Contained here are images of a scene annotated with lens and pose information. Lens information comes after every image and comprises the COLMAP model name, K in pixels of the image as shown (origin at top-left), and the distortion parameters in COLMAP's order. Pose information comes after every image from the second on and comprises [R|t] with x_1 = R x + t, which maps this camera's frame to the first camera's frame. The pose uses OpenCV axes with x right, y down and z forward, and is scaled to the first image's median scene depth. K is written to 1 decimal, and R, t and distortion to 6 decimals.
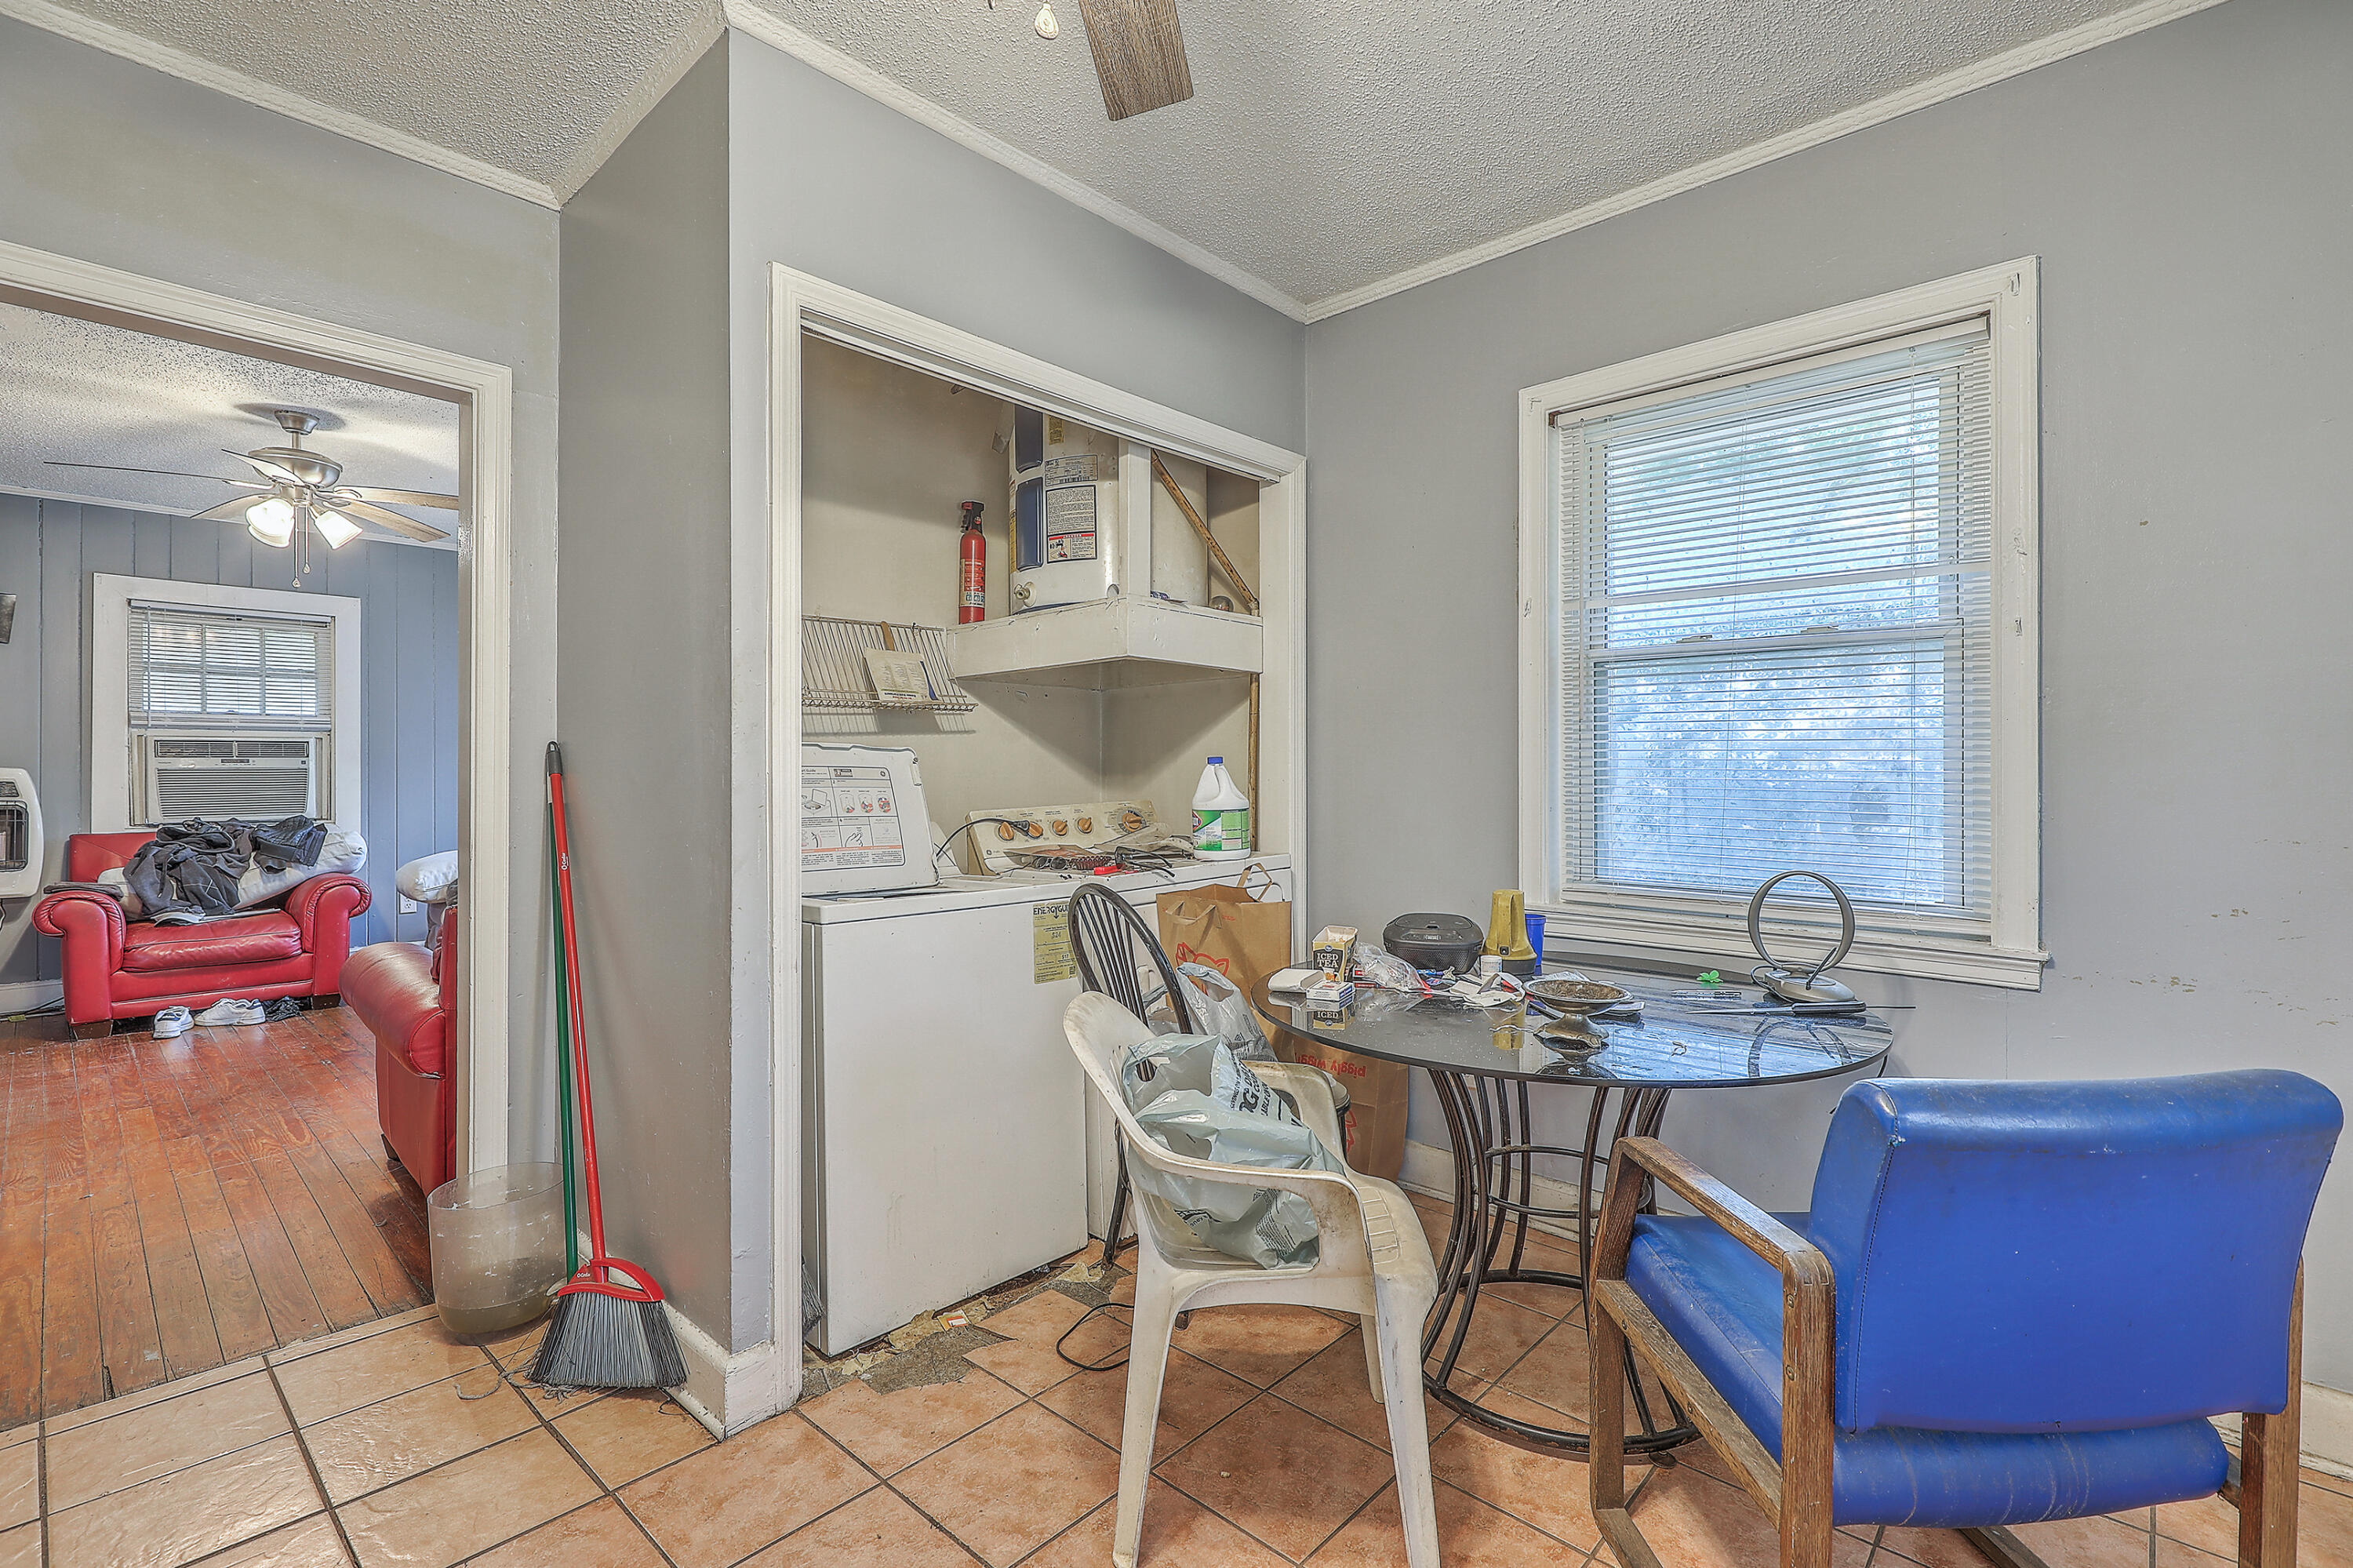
lens RADIAL K [[1064.8, 0, 1176.5], [0, 1064.8, 784.0], [0, 0, 1]] dist [-0.000114, 0.000256]
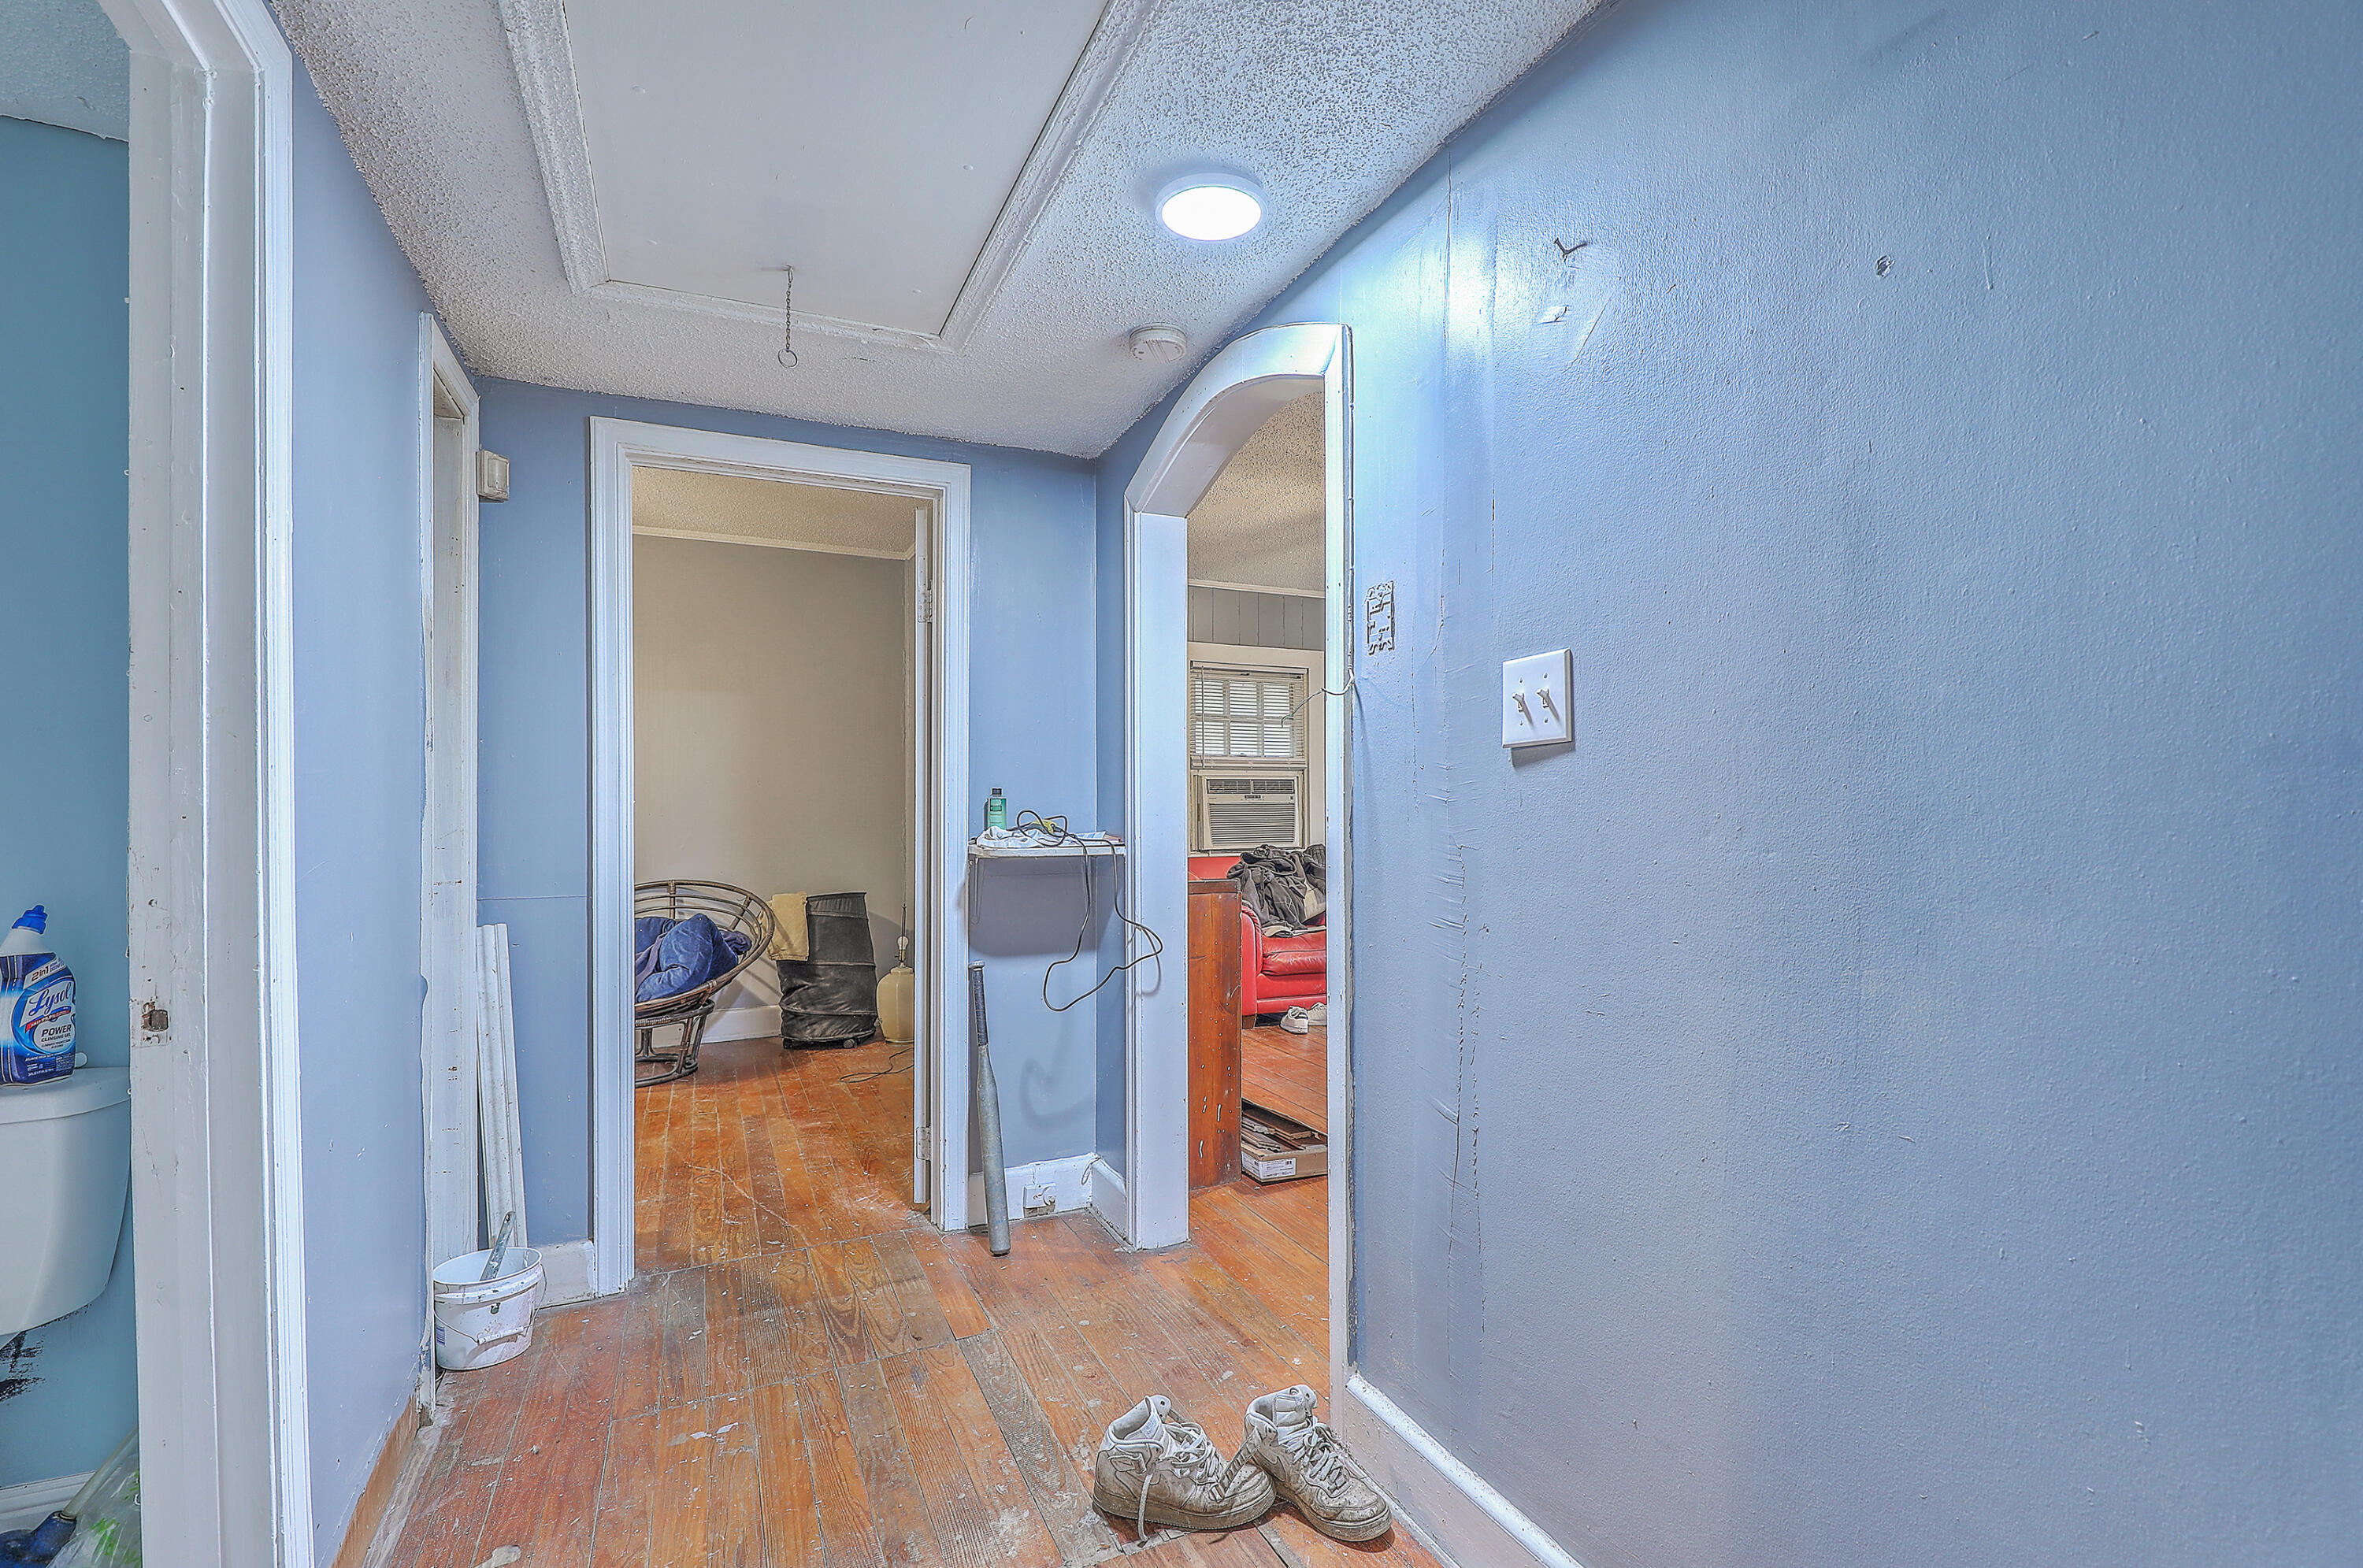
lens RADIAL K [[1074.7, 0, 1181.1], [0, 1074.7, 804.2], [0, 0, 1]] dist [-0.000979, 0.000116]
pose [[0.926551, -0.002202, -0.376162, -0.536115], [-0.003256, 0.999898, -0.013872, 0.003478], [0.376155, 0.014078, 0.926450, -0.124403]]
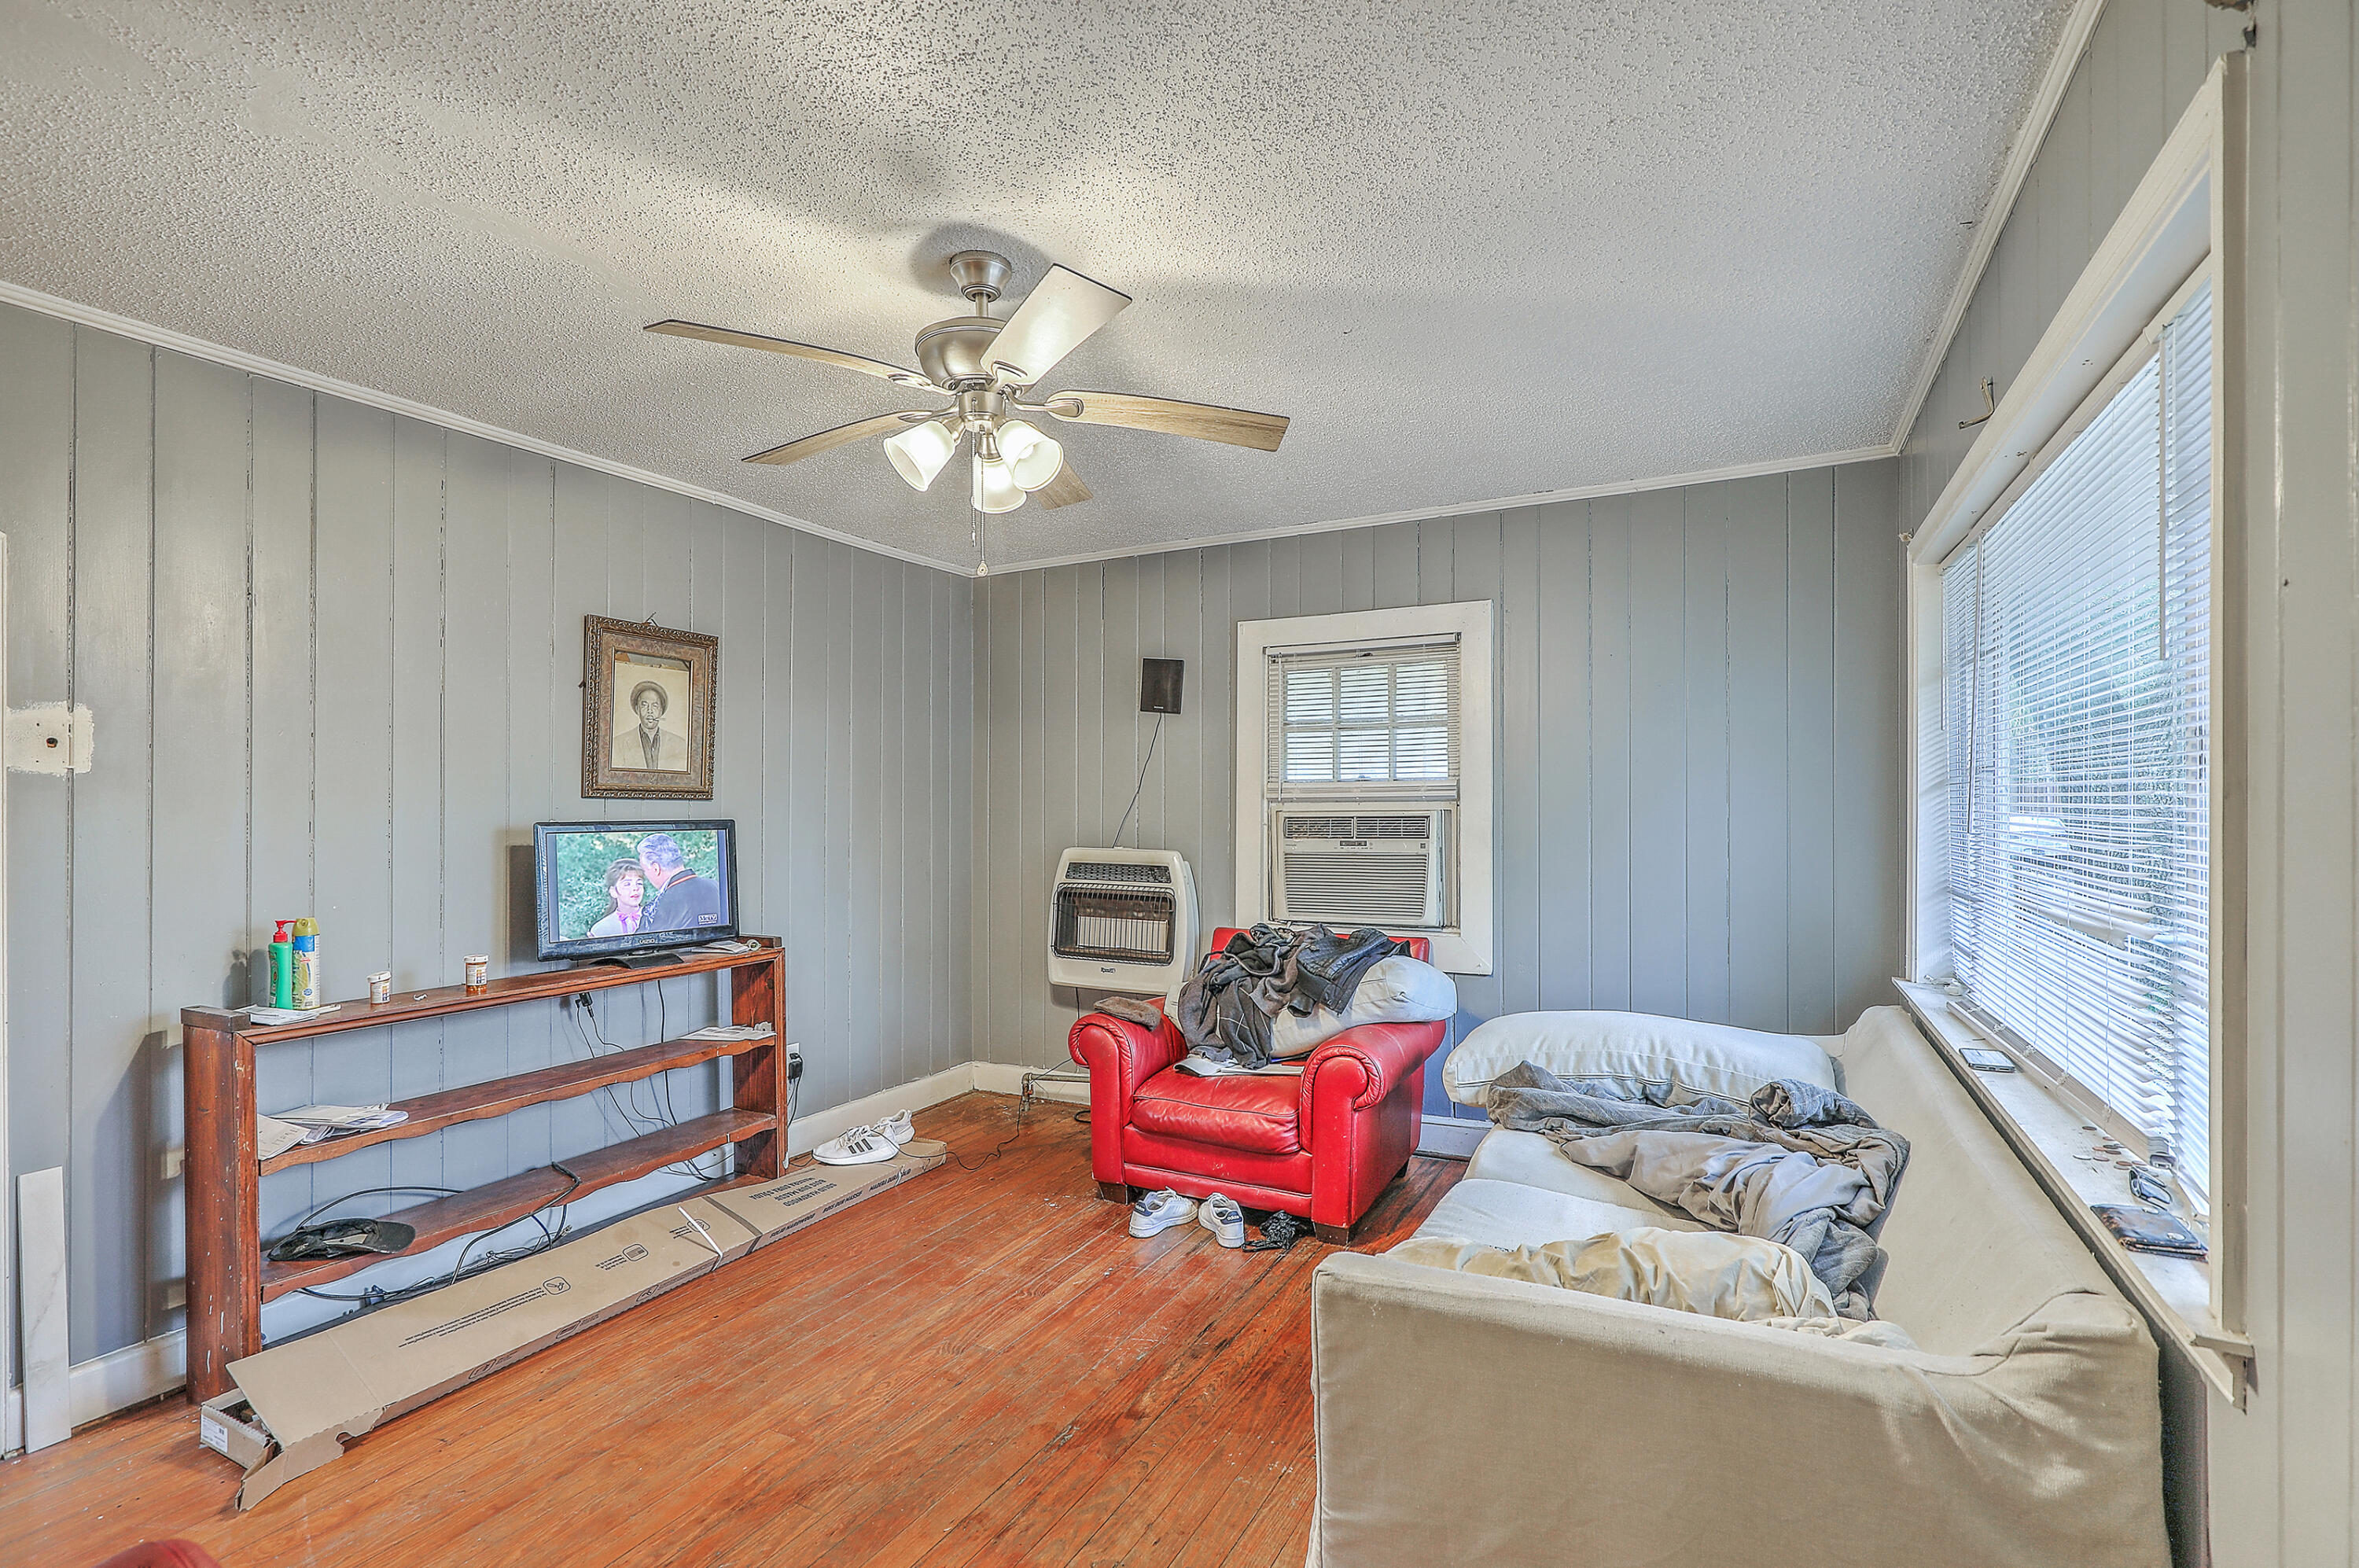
lens RADIAL K [[1072.9, 0, 1179.1], [0, 1072.9, 804.2], [0, 0, 1]] dist [-0.000979, 0.000116]
pose [[0.268902, 0.001212, -0.963167, -0.194491], [-0.005230, 0.999986, -0.000202, -0.050620], [0.963153, 0.005092, 0.268905, 0.706844]]
